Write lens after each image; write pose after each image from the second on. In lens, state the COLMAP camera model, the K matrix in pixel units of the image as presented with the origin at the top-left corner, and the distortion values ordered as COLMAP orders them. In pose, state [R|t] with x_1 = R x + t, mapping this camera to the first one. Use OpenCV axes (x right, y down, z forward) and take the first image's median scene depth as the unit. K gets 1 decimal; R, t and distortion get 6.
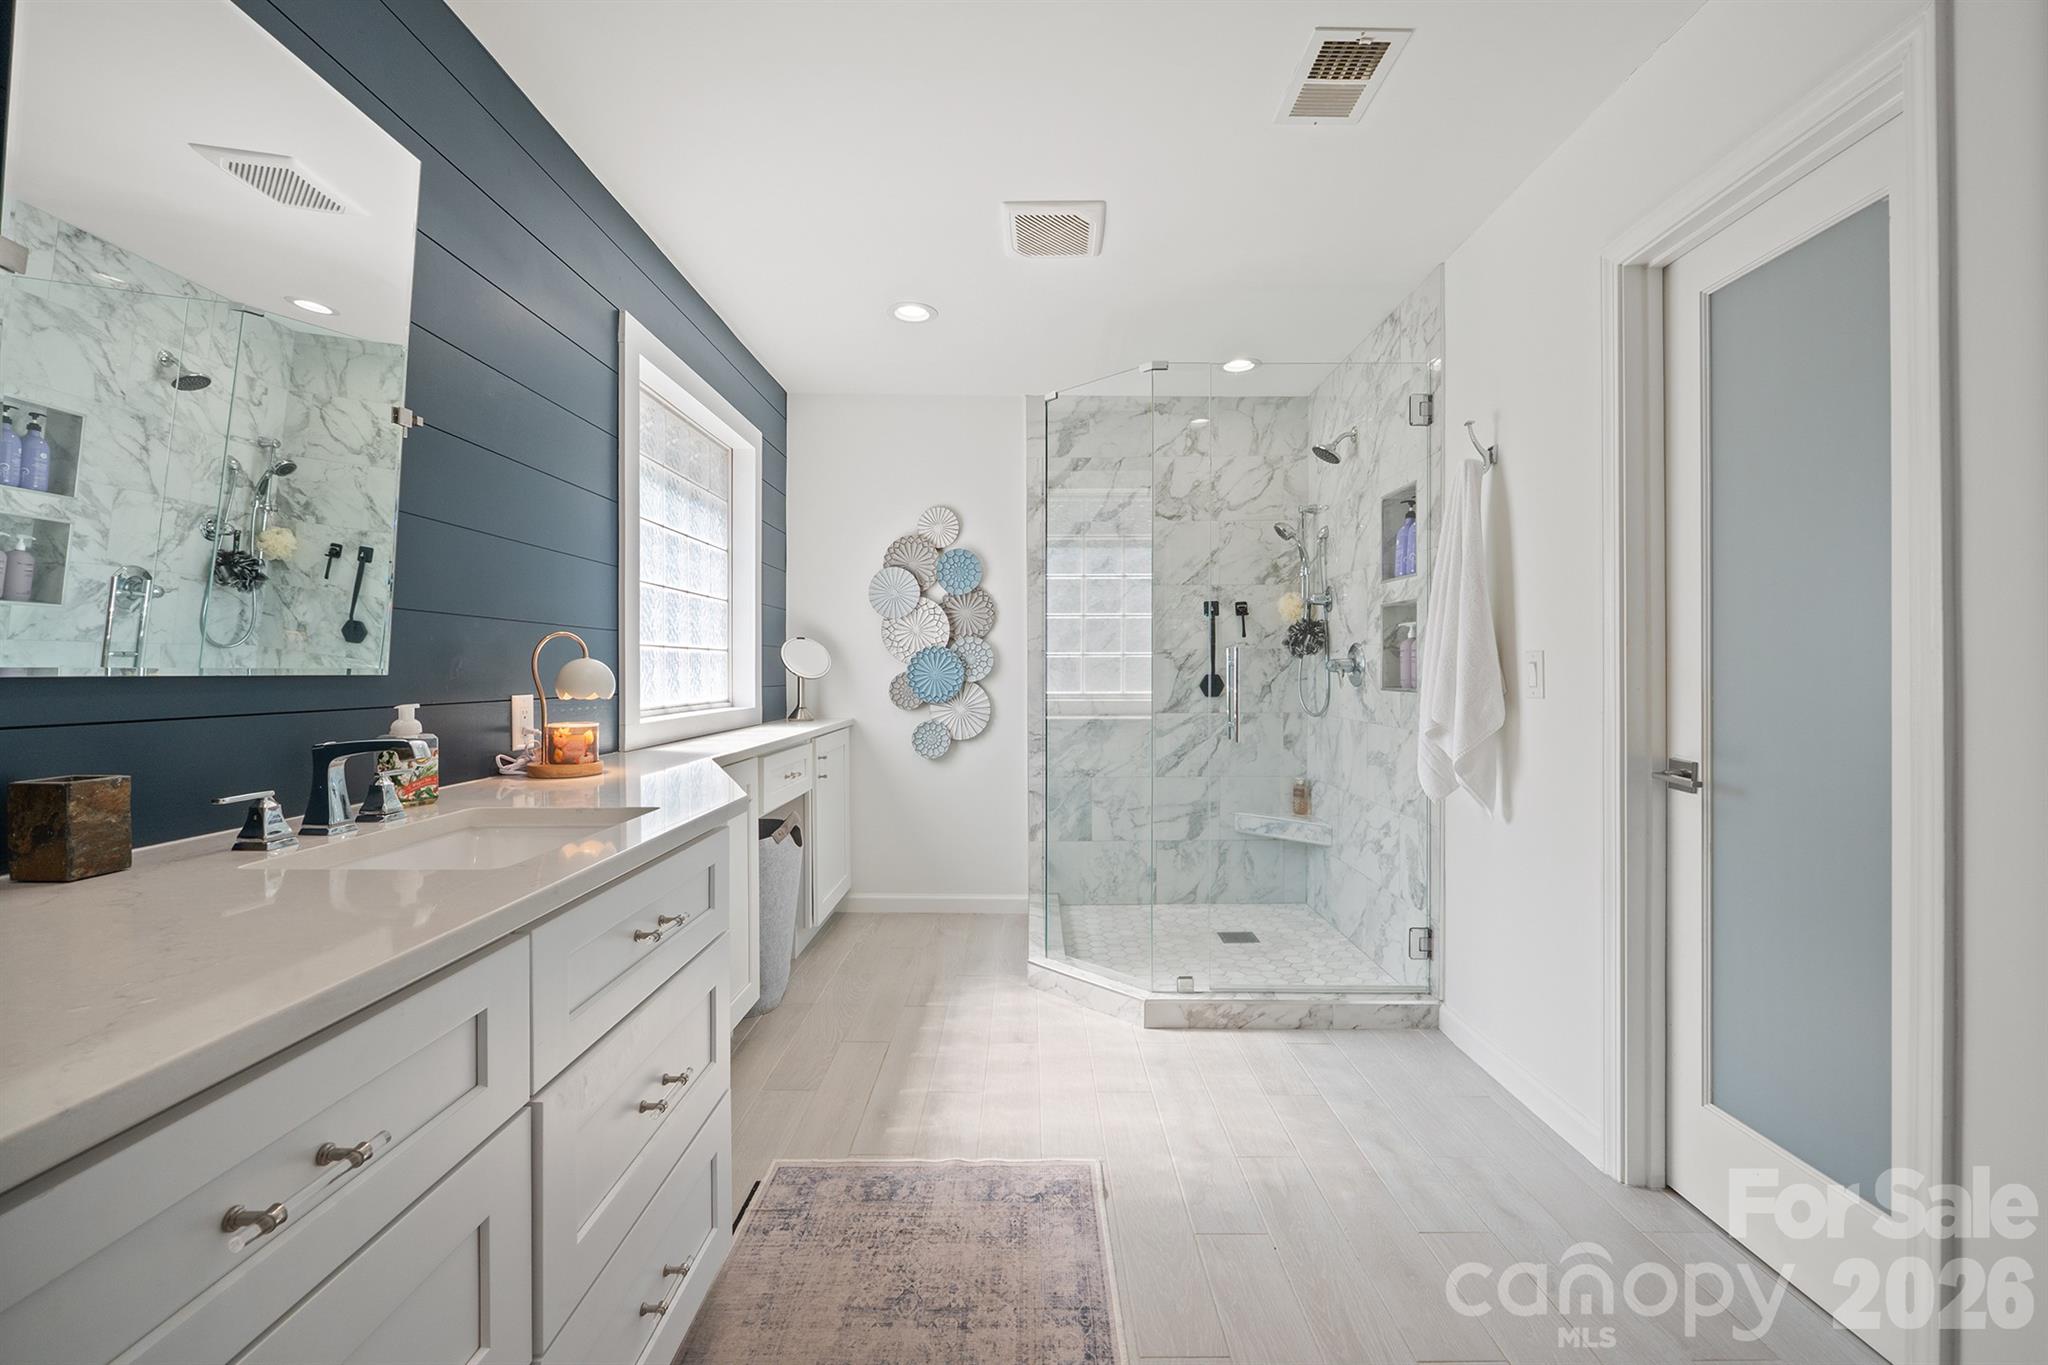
lens RADIAL K [[856.7, 0, 1022.6], [0, 856.7, 677.9], [0, 0, 1]] dist [-0.011954, -0.000475]
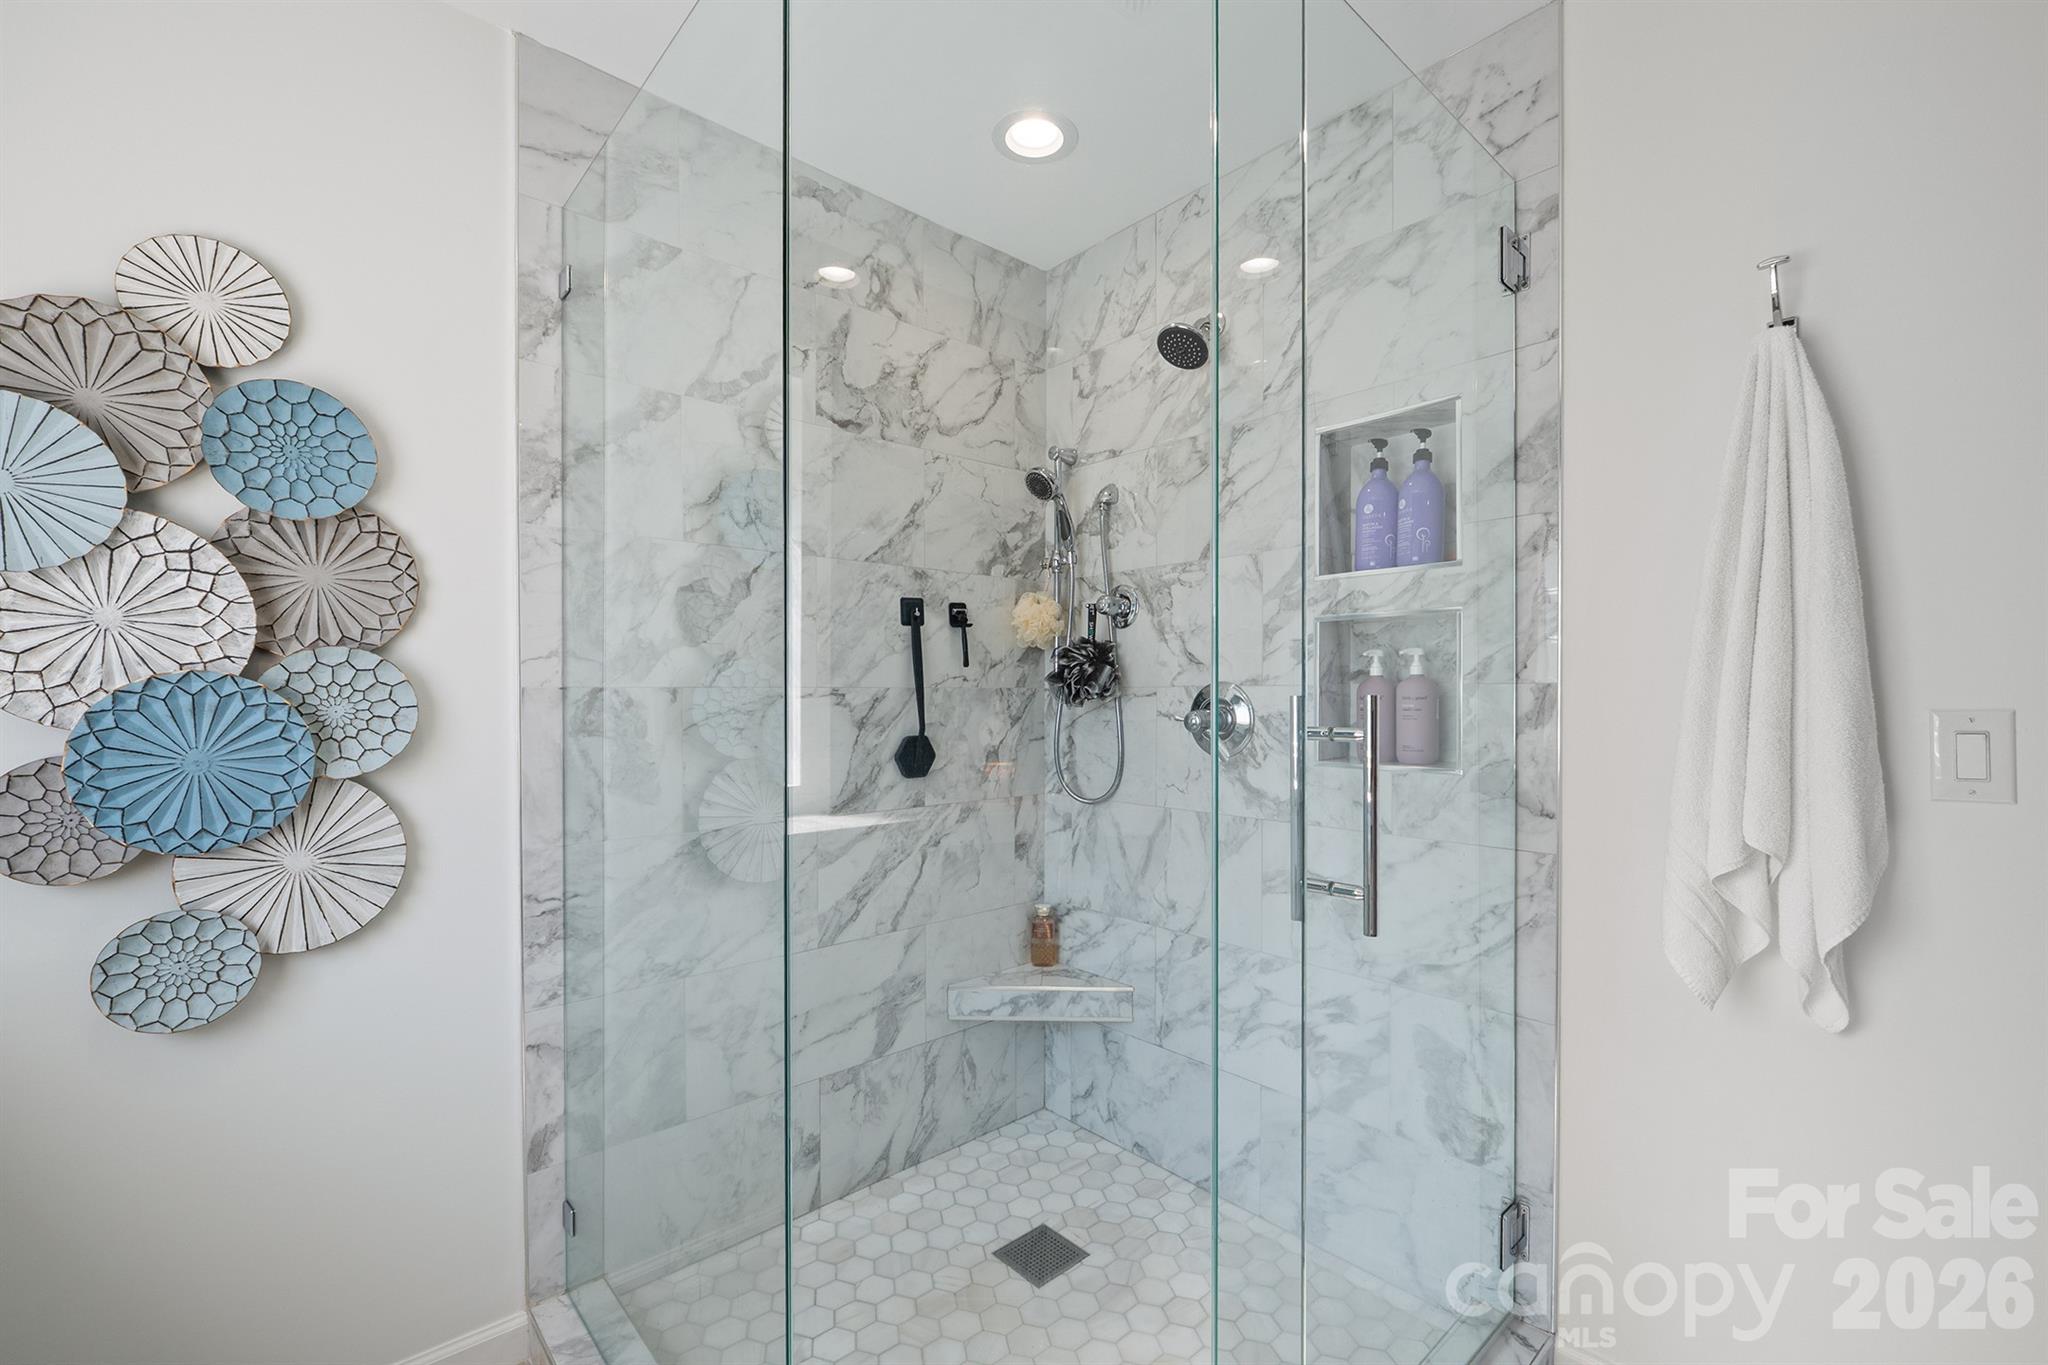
lens RADIAL K [[856.7, 0, 1018.2], [0, 856.7, 701.9], [0, 0, 1]] dist [-0.011954, -0.000475]
pose [[0.729367, -0.003479, 0.684114, -0.094416], [0.008744, 0.999953, -0.004238, -0.022040], [-0.684067, 0.009072, 0.729363, 0.567132]]
